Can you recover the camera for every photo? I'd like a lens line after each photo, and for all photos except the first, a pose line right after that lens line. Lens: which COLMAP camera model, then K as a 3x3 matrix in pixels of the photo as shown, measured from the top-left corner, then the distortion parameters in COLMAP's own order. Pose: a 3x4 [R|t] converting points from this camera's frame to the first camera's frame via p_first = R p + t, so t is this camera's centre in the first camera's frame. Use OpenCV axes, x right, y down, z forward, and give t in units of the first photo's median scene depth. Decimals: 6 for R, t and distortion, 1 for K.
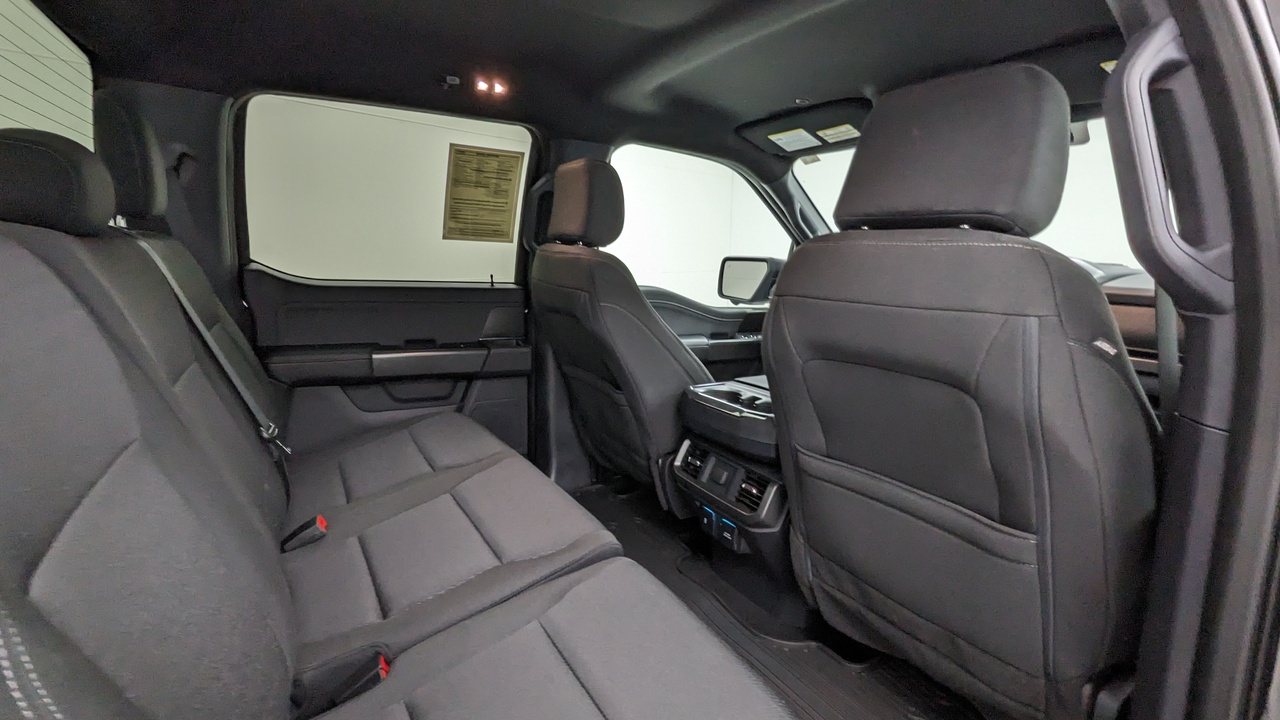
lens RADIAL K [[618.5, 0, 642.9], [0, 618.5, 369.5], [0, 0, 1]] dist [0.006056, -0.004730]
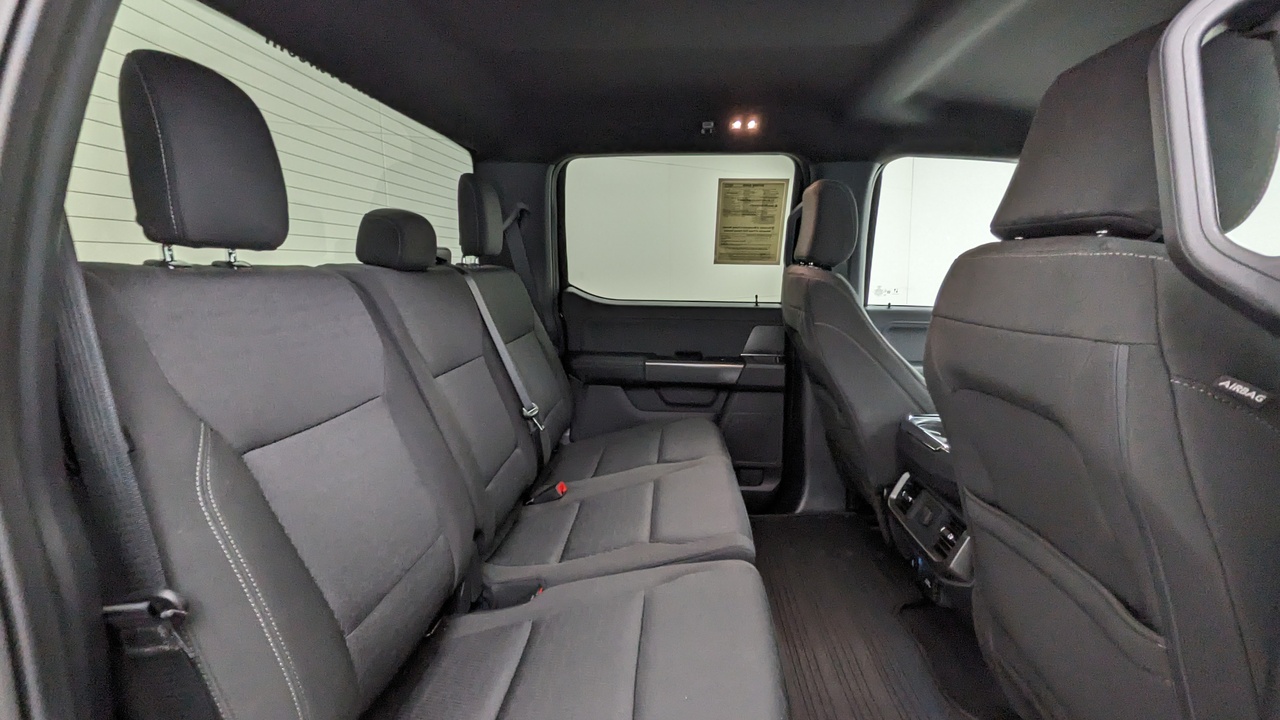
lens RADIAL K [[618.5, 0, 641.5], [0, 618.5, 368.2], [0, 0, 1]] dist [0.006056, -0.004730]
pose [[0.830916, 0.061282, -0.553013, 0.235065], [-0.080390, 0.996710, -0.010338, 0.000591], [0.550560, 0.053046, 0.833109, 0.005977]]
